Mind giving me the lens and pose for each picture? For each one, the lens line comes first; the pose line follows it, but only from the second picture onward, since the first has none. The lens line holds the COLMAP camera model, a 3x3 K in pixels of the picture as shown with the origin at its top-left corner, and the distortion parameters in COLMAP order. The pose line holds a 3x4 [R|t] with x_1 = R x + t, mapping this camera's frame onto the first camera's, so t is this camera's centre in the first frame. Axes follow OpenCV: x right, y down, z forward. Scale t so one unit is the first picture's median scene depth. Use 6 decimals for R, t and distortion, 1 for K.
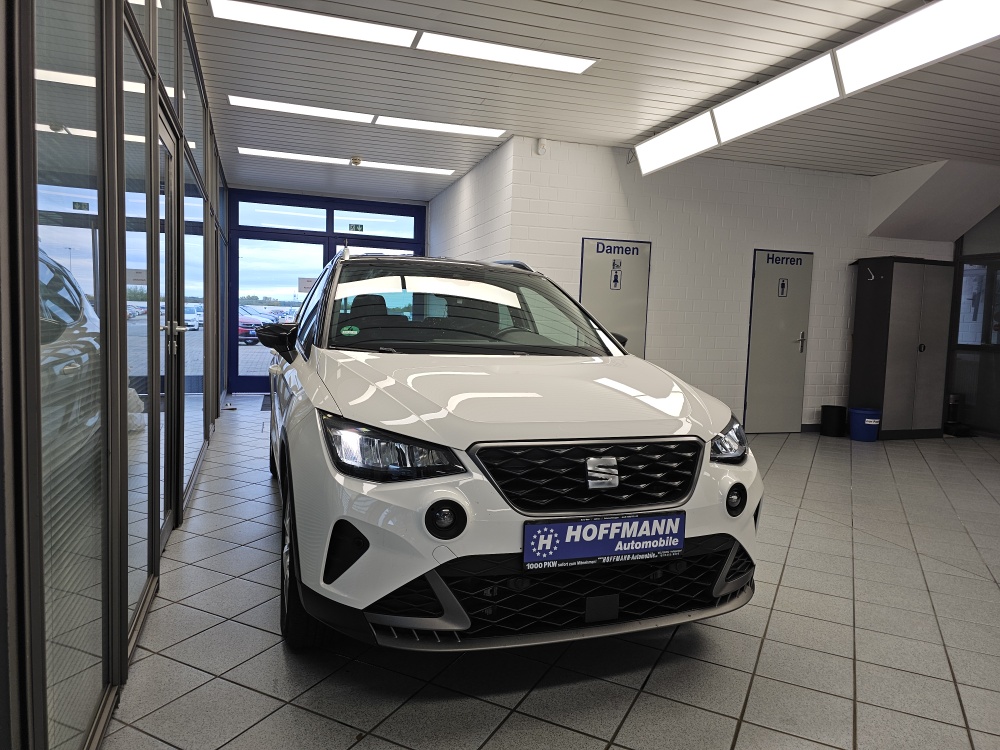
lens RADIAL K [[672.4, 0, 502.3], [0, 672.4, 367.9], [0, 0, 1]] dist [0.081843, -0.079020]
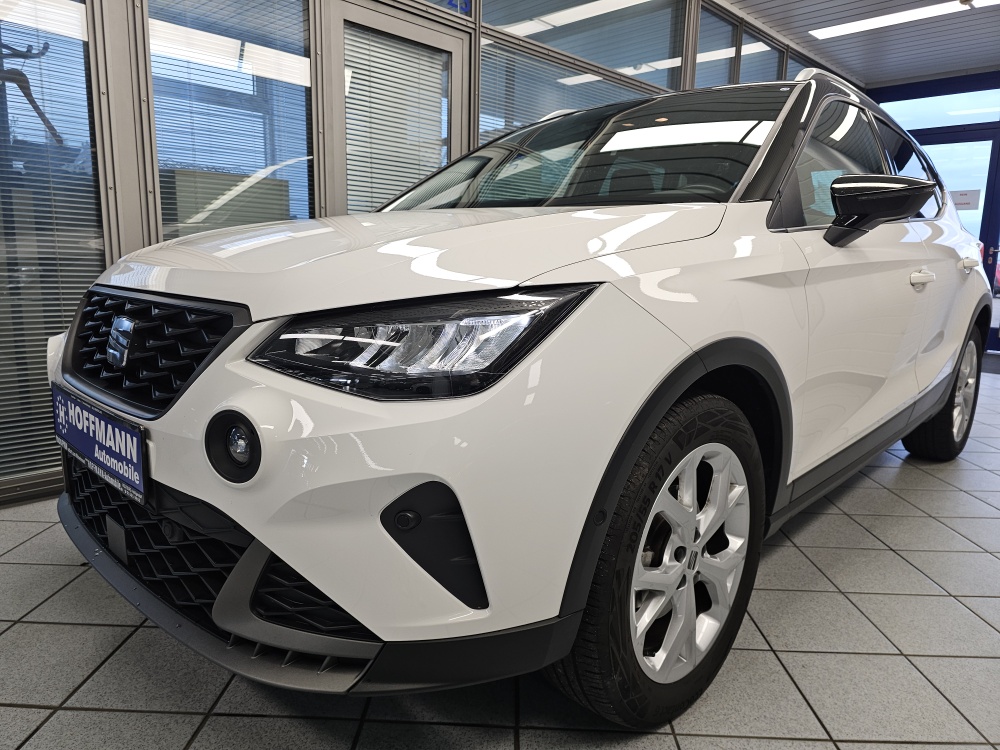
lens RADIAL K [[693.7, 0, 492.2], [0, 693.7, 379.8], [0, 0, 1]] dist [0.001308, -0.018874]
pose [[0.439363, 0.137111, -0.887784, 0.898602], [-0.071462, 0.990486, 0.117606, 0.086831], [0.895463, 0.011771, 0.444981, 1.015025]]
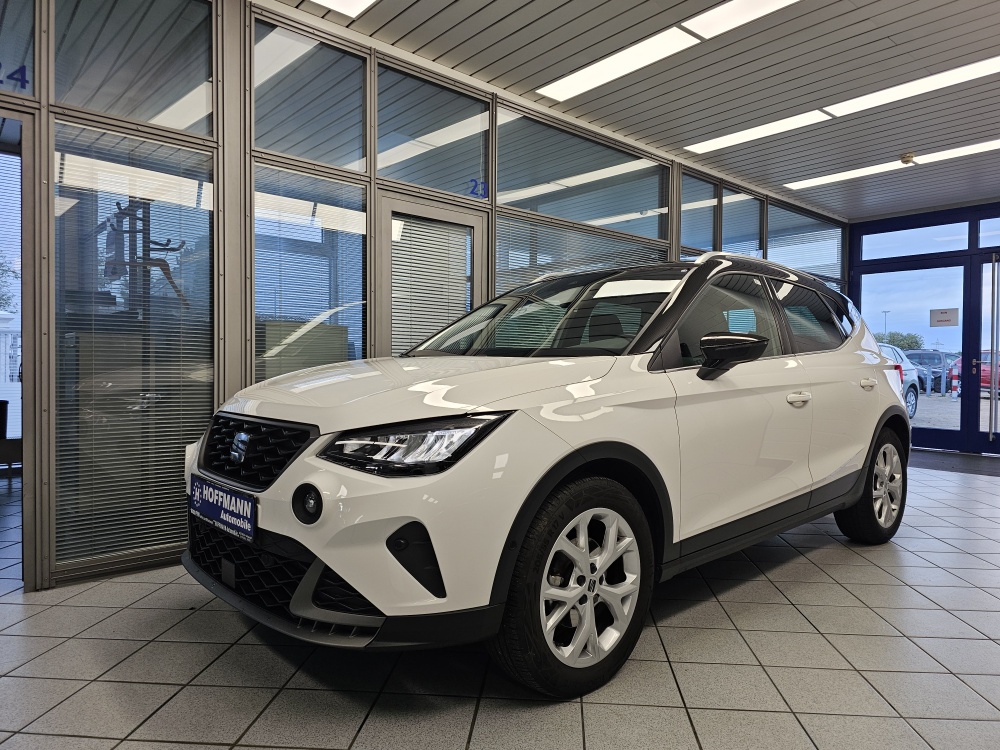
lens RADIAL K [[676.4, 0, 498.2], [0, 676.4, 375.1], [0, 0, 1]] dist [0.050173, -0.064647]
pose [[0.377192, -0.016638, -0.925986, 1.296665], [-0.059239, 0.997358, -0.042051, 0.061738], [0.924238, 0.070715, 0.375210, 0.956627]]
